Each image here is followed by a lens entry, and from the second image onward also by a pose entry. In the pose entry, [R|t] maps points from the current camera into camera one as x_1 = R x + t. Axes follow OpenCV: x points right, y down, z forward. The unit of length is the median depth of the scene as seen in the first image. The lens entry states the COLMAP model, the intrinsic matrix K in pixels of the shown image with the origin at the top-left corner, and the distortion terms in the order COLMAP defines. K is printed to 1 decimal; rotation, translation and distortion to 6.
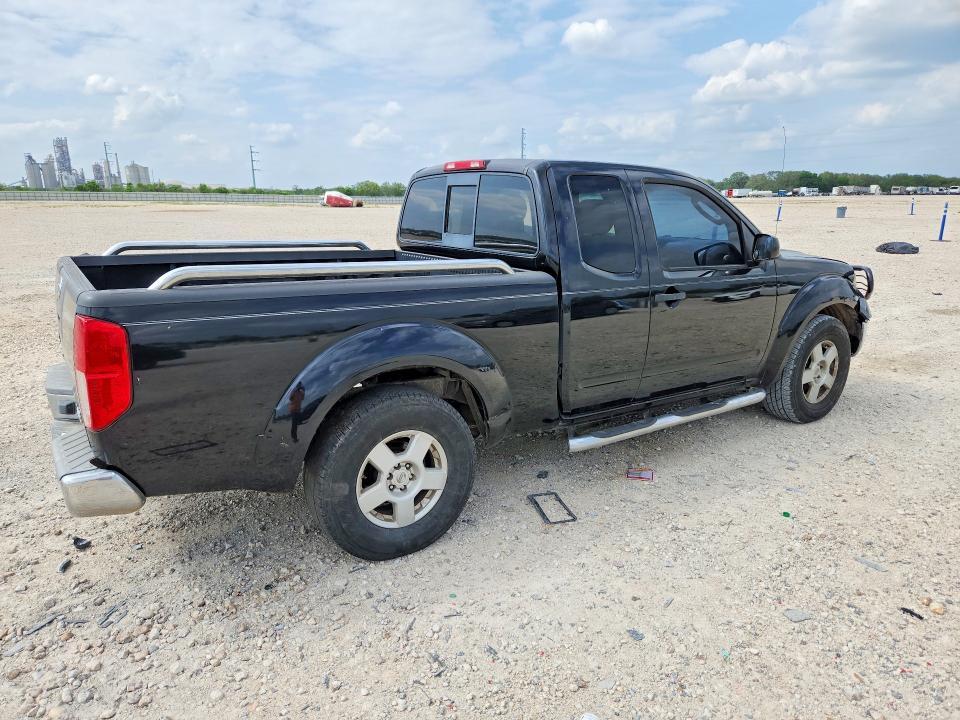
lens RADIAL K [[647.2, 0, 479.1], [0, 647.2, 359.6], [0, 0, 1]] dist [-0.006141, -0.004192]
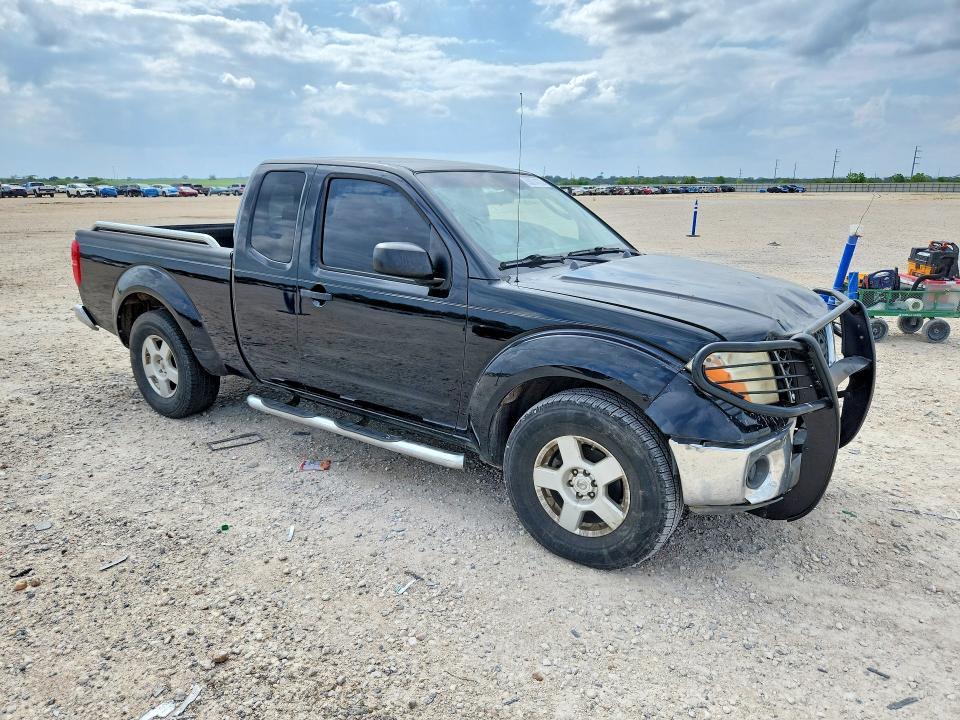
lens RADIAL K [[683.6, 0, 480.0], [0, 683.6, 361.0], [0, 0, 1]] dist [0.005121, -0.000478]
pose [[0.367281, 0.238926, -0.898899, 1.318672], [-0.234452, 0.959018, 0.159112, -0.217090], [0.900076, 0.152310, 0.408245, 0.808826]]
